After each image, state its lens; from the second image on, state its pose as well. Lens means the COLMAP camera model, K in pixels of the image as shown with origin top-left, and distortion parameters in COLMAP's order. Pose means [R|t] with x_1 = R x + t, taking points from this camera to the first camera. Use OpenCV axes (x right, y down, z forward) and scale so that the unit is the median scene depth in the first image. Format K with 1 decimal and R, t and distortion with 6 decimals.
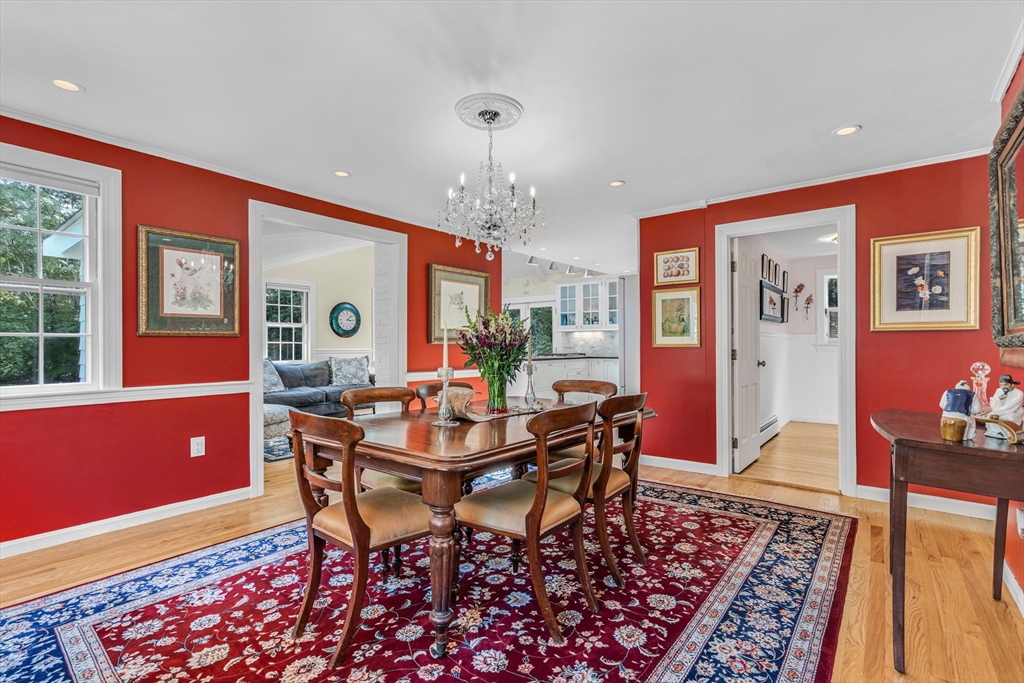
lens RADIAL K [[482.9, 0, 505.7], [0, 482.9, 344.6], [0, 0, 1]] dist [-0.022621, 0.000520]
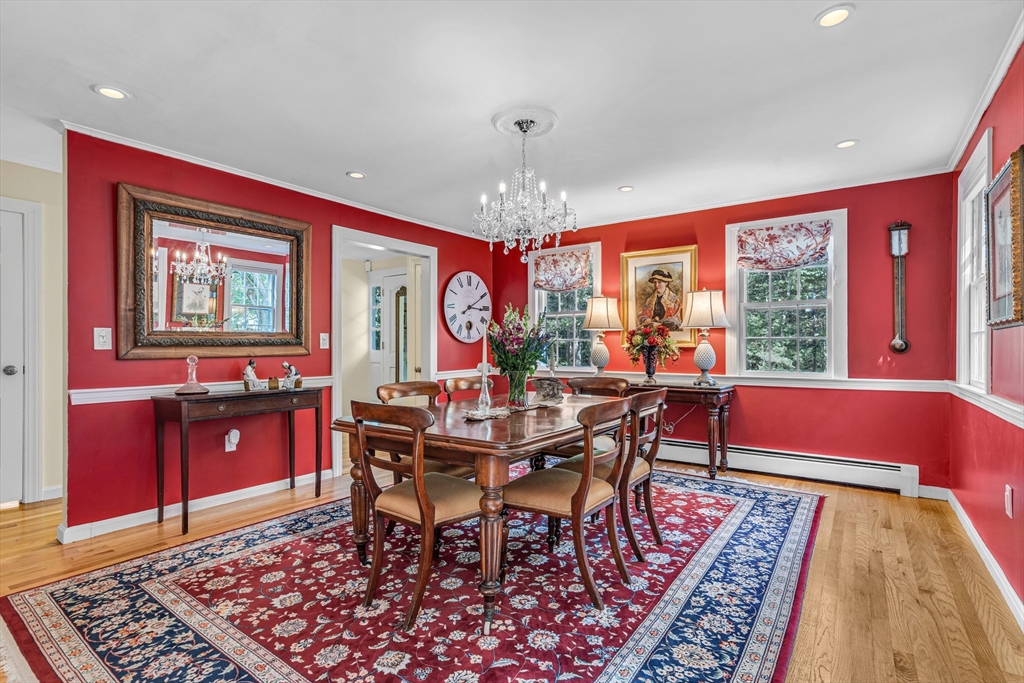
lens RADIAL K [[482.9, 0, 505.7], [0, 482.9, 344.6], [0, 0, 1]] dist [-0.022621, 0.000520]
pose [[-0.998990, 0.002348, -0.044869, 0.055918], [0.002614, 0.999979, -0.005888, 0.014101], [0.044855, -0.005999, -0.998976, 2.053215]]
